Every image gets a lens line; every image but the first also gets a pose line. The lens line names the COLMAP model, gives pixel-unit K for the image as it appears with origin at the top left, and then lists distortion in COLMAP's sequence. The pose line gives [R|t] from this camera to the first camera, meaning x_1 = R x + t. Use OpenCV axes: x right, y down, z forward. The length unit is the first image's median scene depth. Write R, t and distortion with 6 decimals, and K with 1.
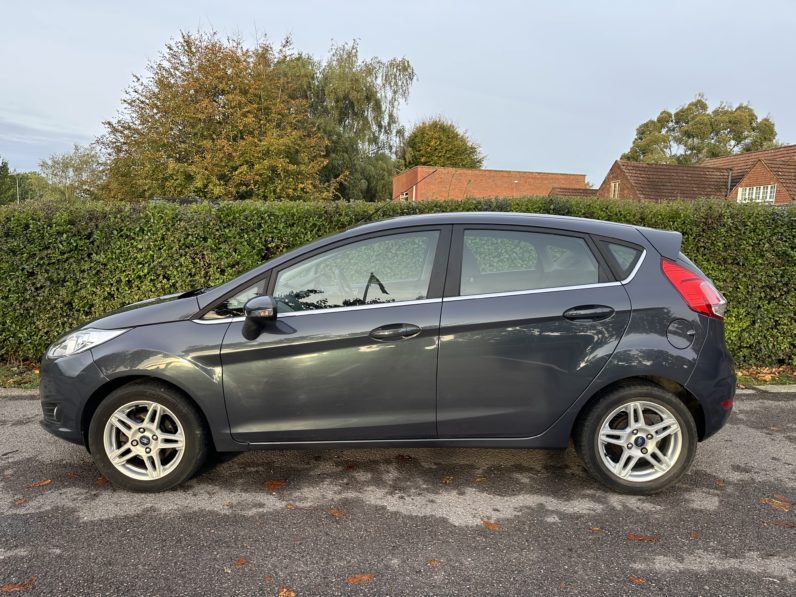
lens RADIAL K [[551.7, 0, 400.6], [0, 551.7, 305.7], [0, 0, 1]] dist [0.047253, -0.045251]
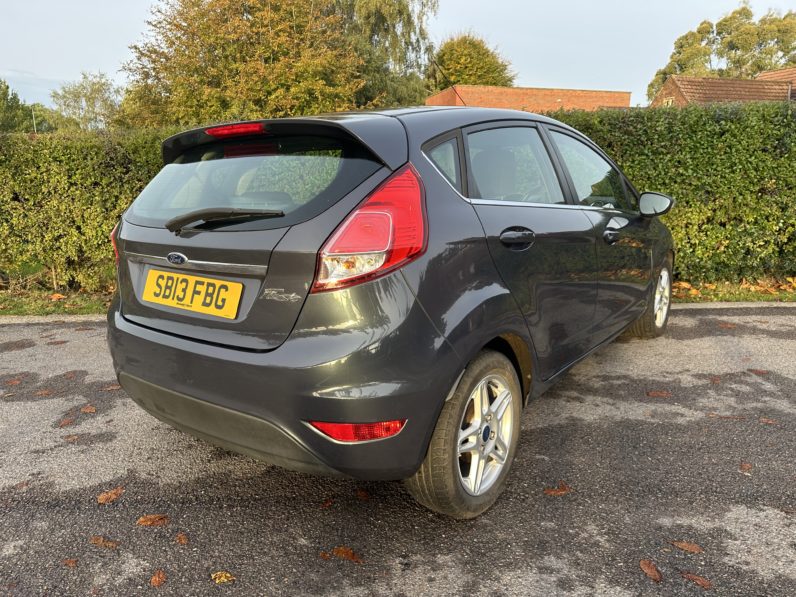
lens RADIAL K [[560.5, 0, 398.0], [0, 560.5, 298.5], [0, 0, 1]] dist [0.009524, -0.009516]
pose [[0.999709, -0.015487, -0.018479, -0.060476], [0.017438, 0.993720, 0.110528, 0.002880], [0.016652, -0.110818, 0.993701, 0.001766]]
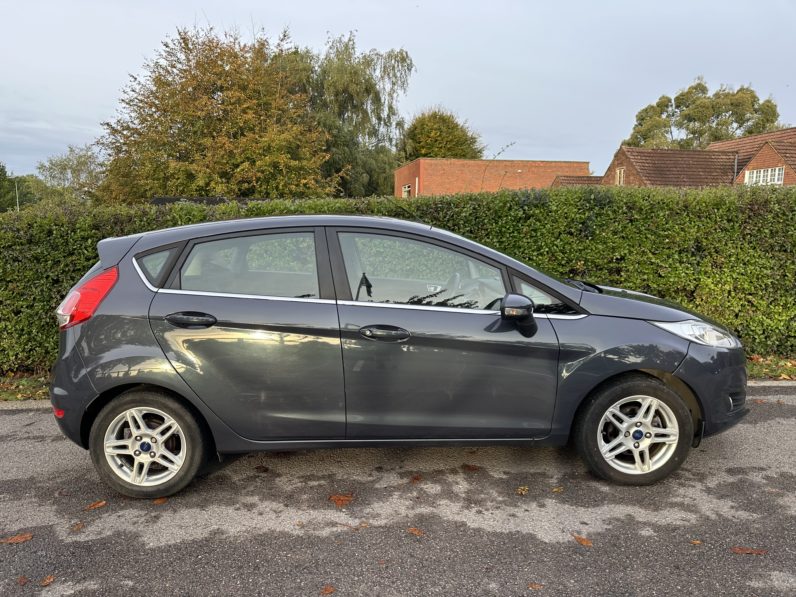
lens RADIAL K [[551.7, 0, 400.6], [0, 551.7, 305.7], [0, 0, 1]] dist [0.047253, -0.045251]
pose [[0.999615, -0.027706, -0.001123, -0.010353], [0.027718, 0.999531, 0.013011, -0.001776], [0.000762, -0.013038, 0.999915, 0.004936]]
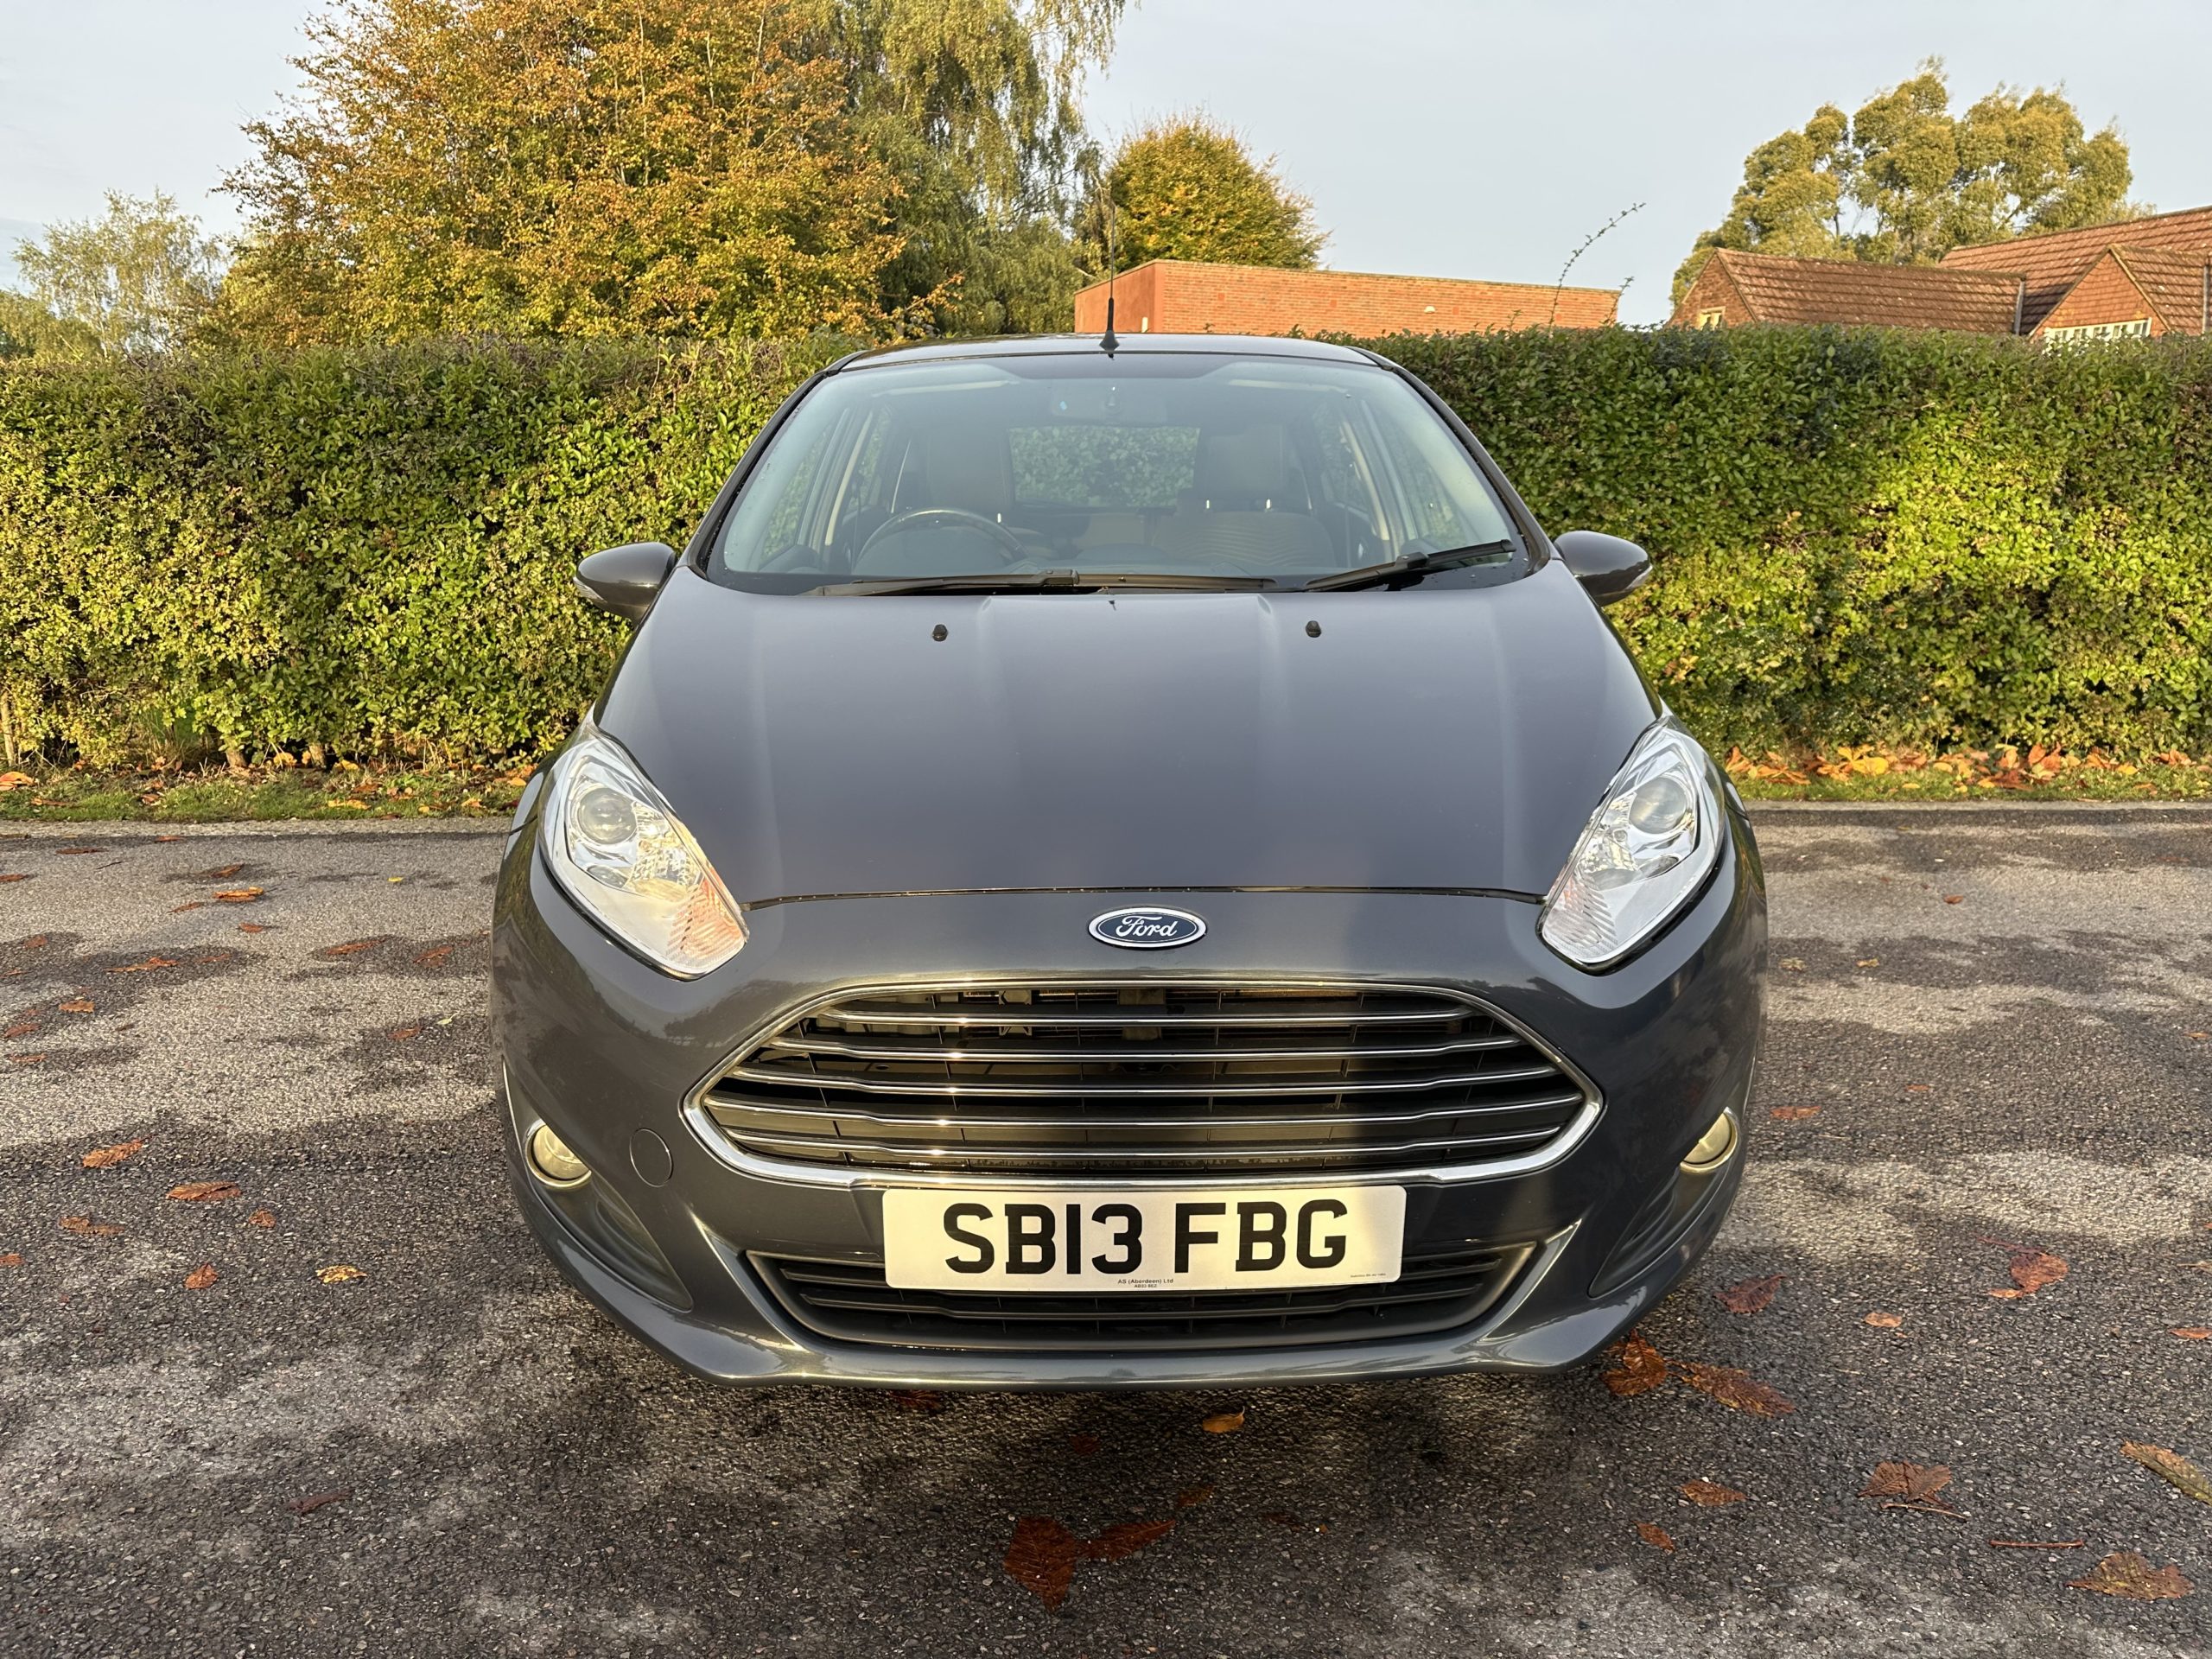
lens RADIAL K [[1557.5, 0, 1106.0], [0, 1557.5, 829.5], [0, 0, 1]] dist [0.009524, -0.009516]
pose [[0.999121, -0.008978, 0.040938, -0.046616], [0.004813, 0.994903, 0.100720, 0.007253], [-0.041633, -0.100435, 0.994072, -0.018371]]
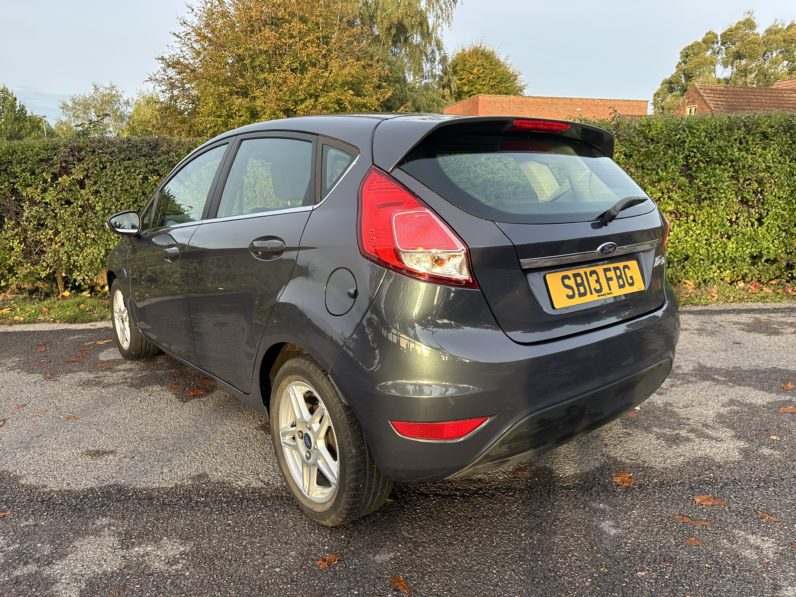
lens RADIAL K [[560.5, 0, 398.0], [0, 560.5, 298.5], [0, 0, 1]] dist [0.009524, -0.009516]
pose [[0.999680, -0.024934, -0.004220, -0.120614], [0.025221, 0.995236, 0.094178, 0.004223], [0.001852, -0.094255, 0.995546, -0.002921]]
